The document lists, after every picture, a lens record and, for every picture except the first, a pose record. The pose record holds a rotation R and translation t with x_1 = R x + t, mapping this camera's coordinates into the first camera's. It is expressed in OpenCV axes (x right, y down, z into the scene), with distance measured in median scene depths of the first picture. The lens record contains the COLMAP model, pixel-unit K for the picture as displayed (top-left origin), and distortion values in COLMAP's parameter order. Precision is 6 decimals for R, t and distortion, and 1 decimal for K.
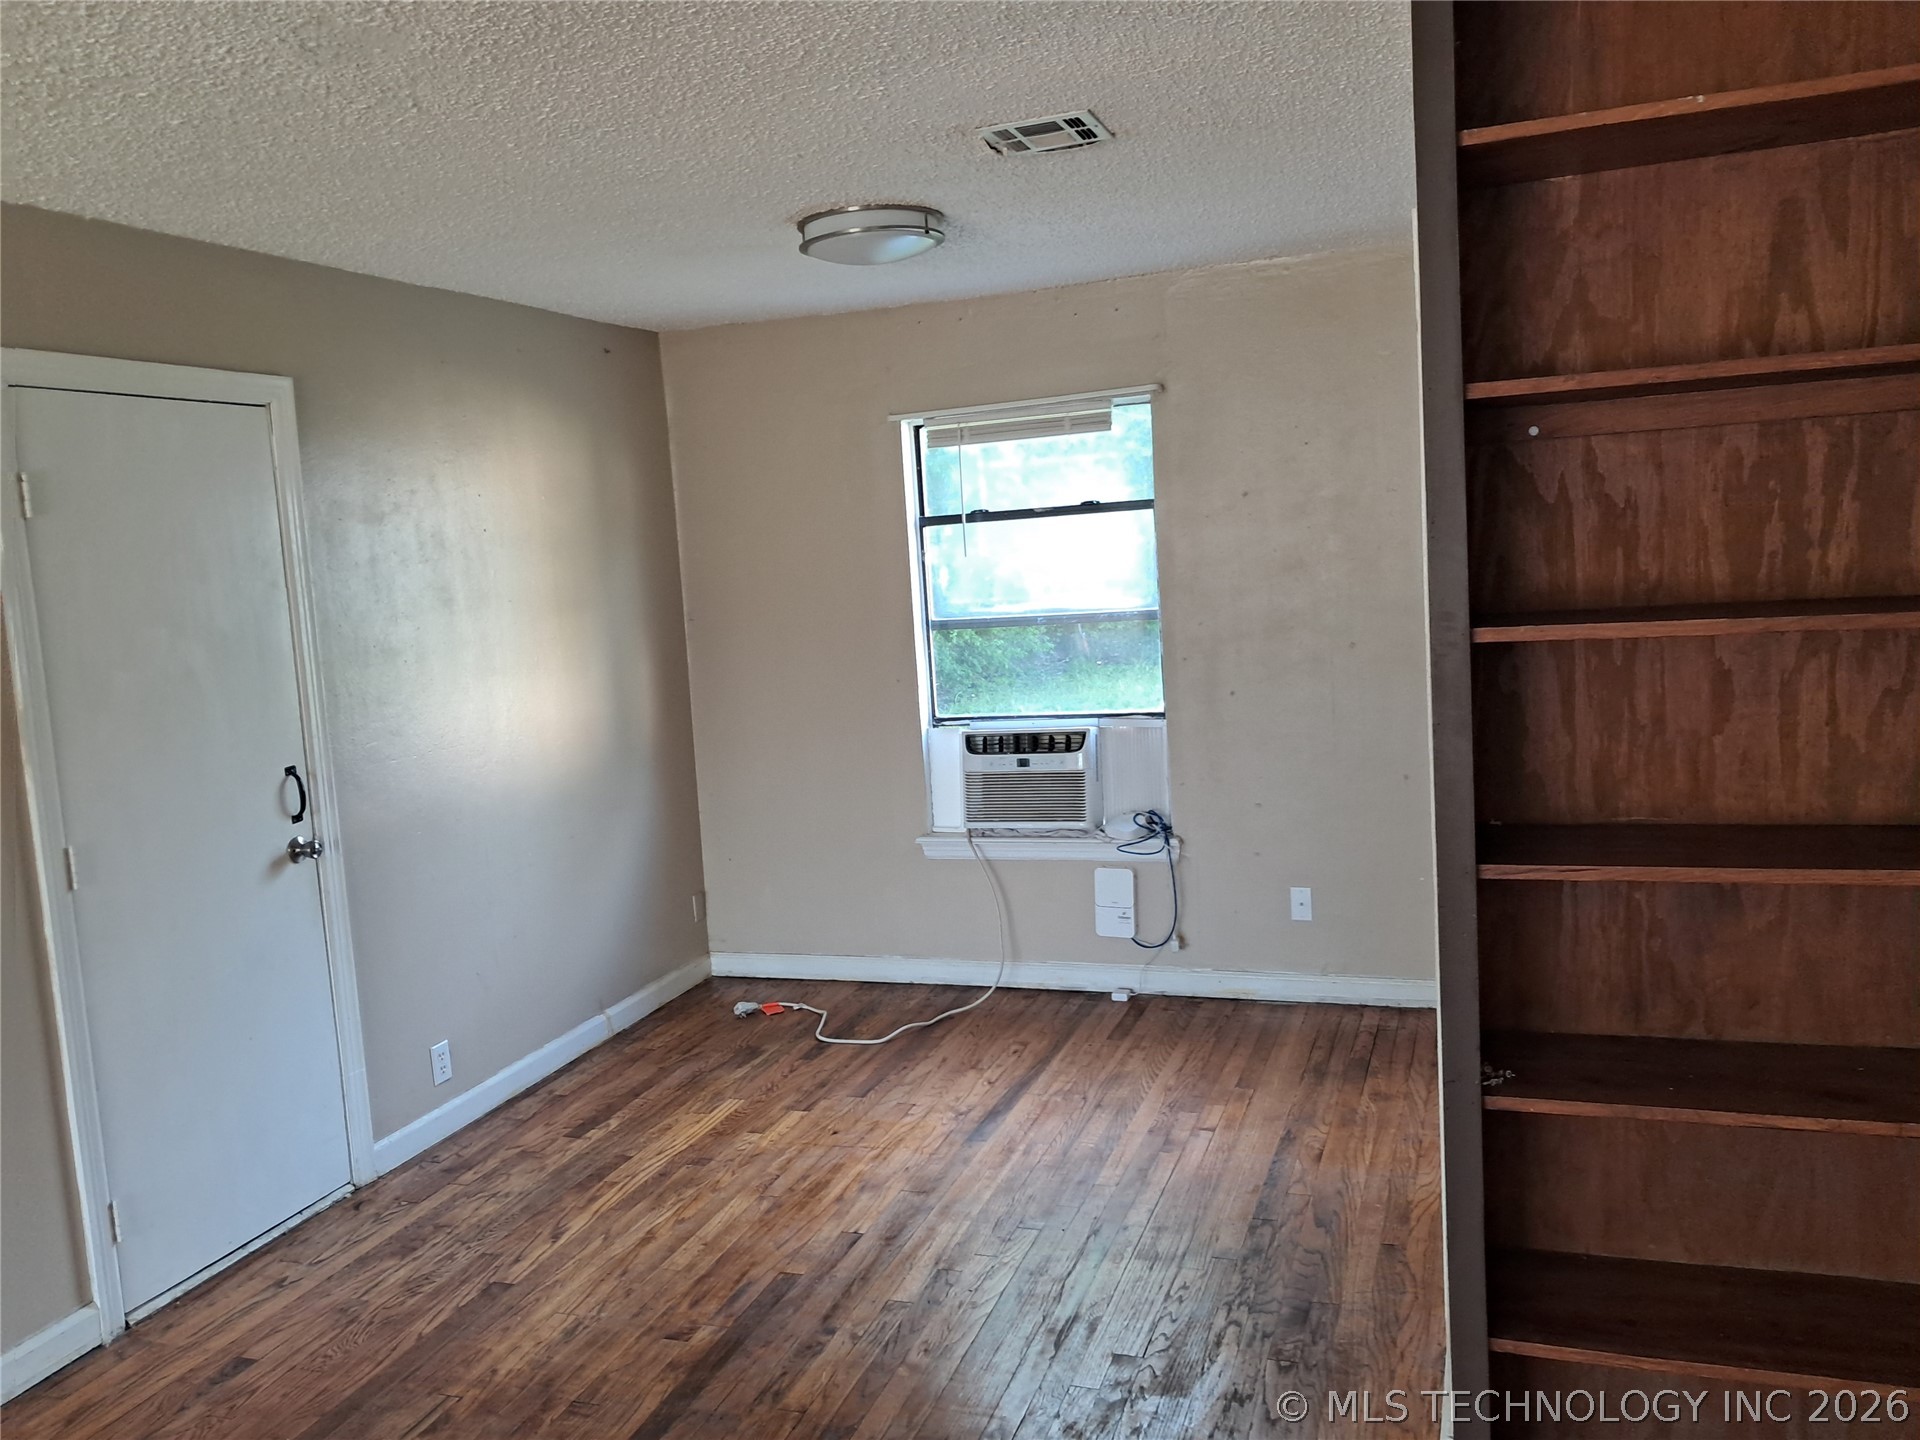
lens RADIAL K [[1515.9, 0, 959.9], [0, 1515.9, 715.2], [0, 0, 1]] dist [0.039146, -0.015017]
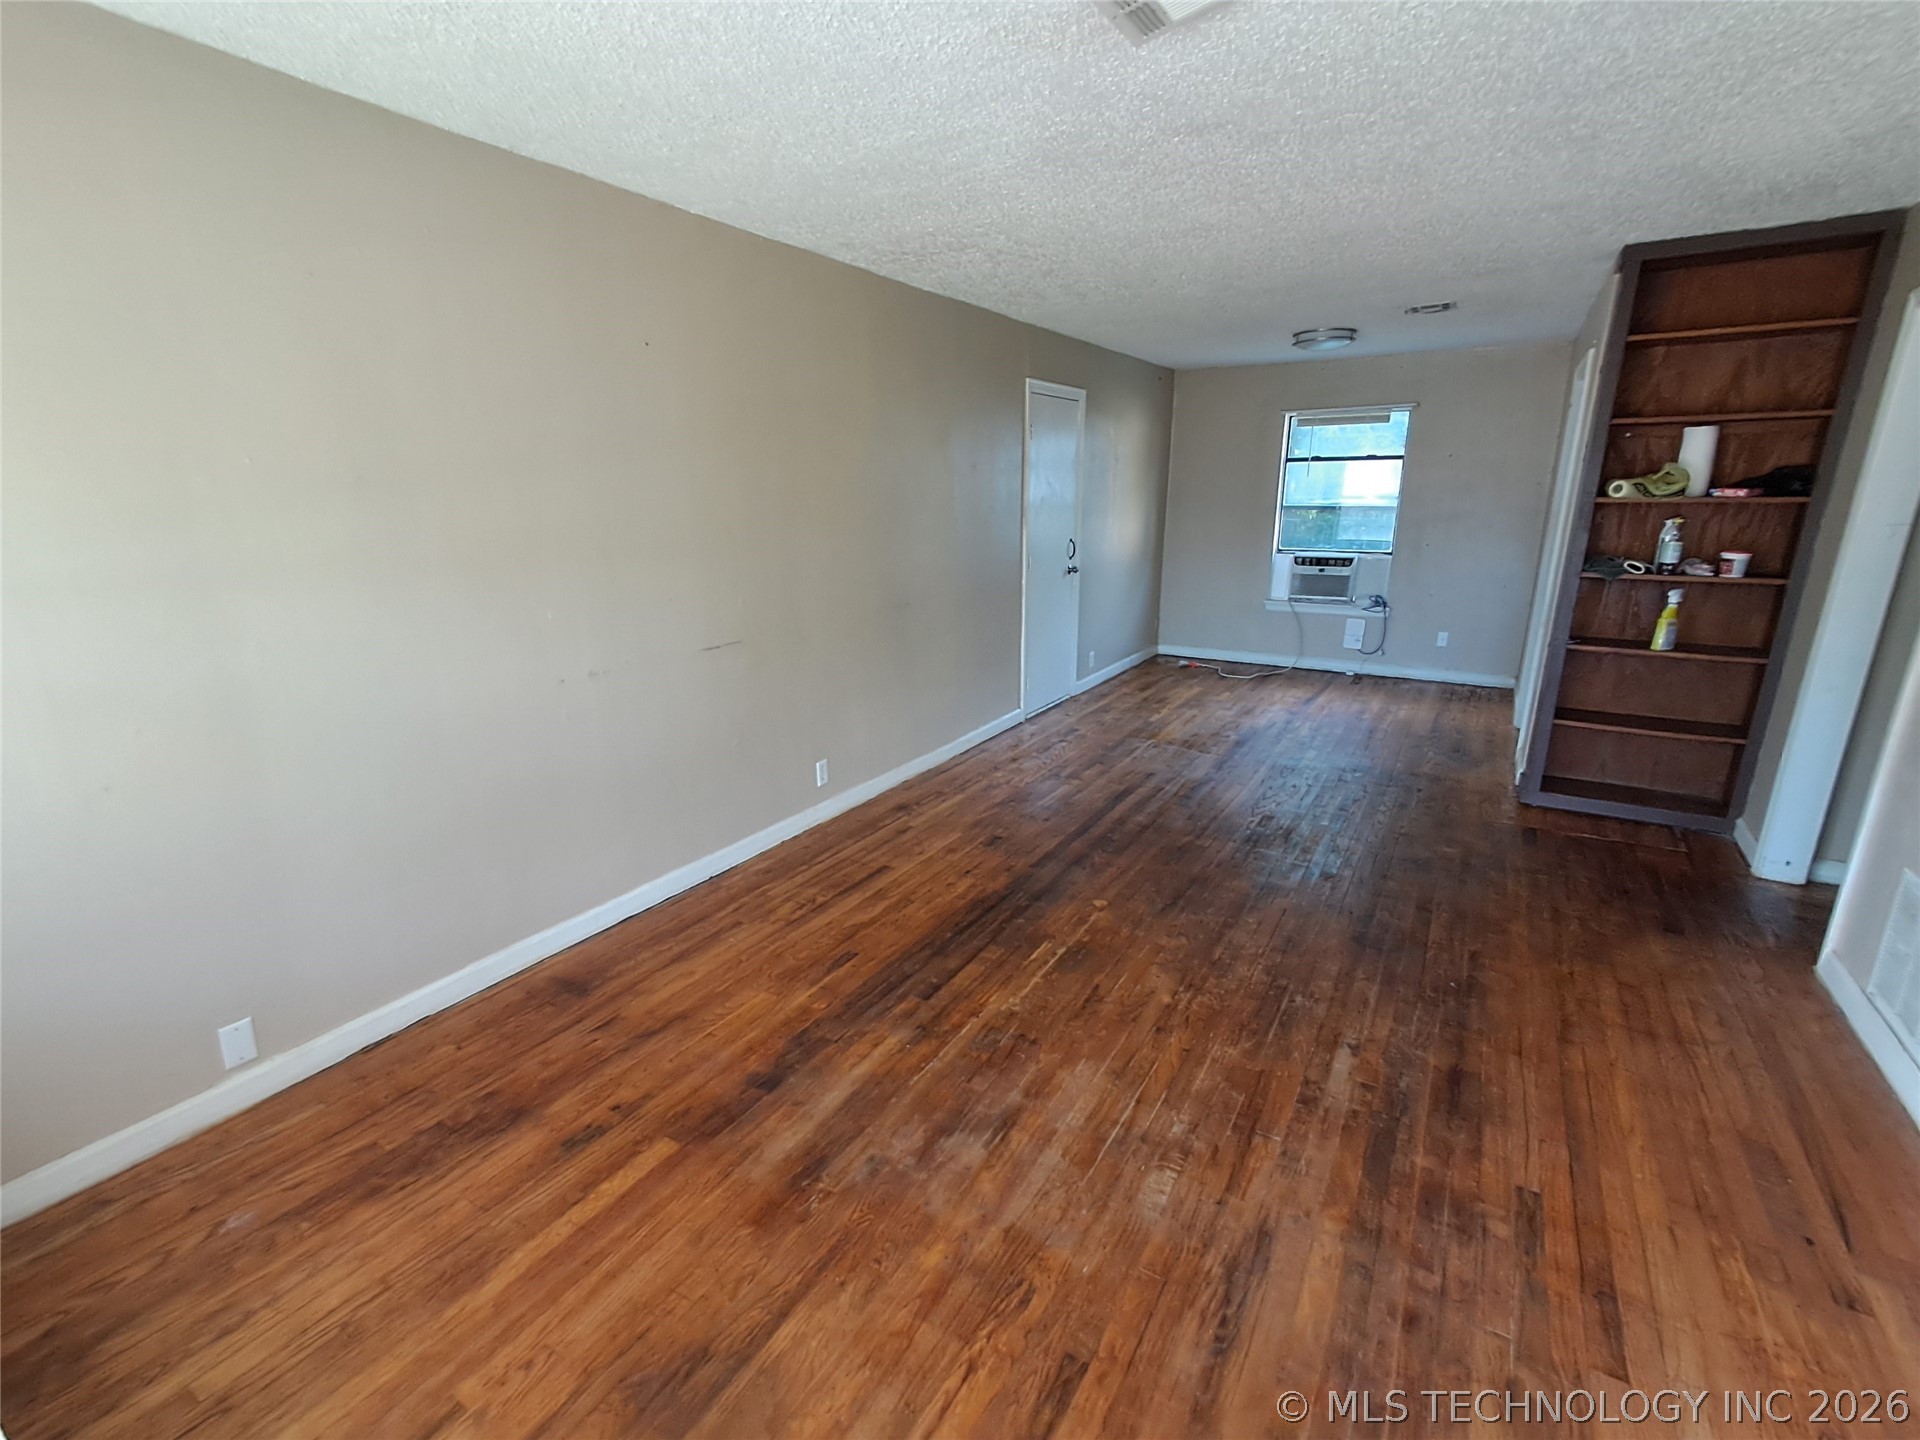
lens RADIAL K [[864.3, 0, 954.2], [0, 864.3, 730.7], [0, 0, 1]] dist [0.005967, 0.002016]
pose [[0.974634, 0.117336, -0.190579, -0.233567], [-0.082856, 0.980213, 0.179771, 0.083479], [0.207902, -0.159420, 0.965071, -0.456157]]
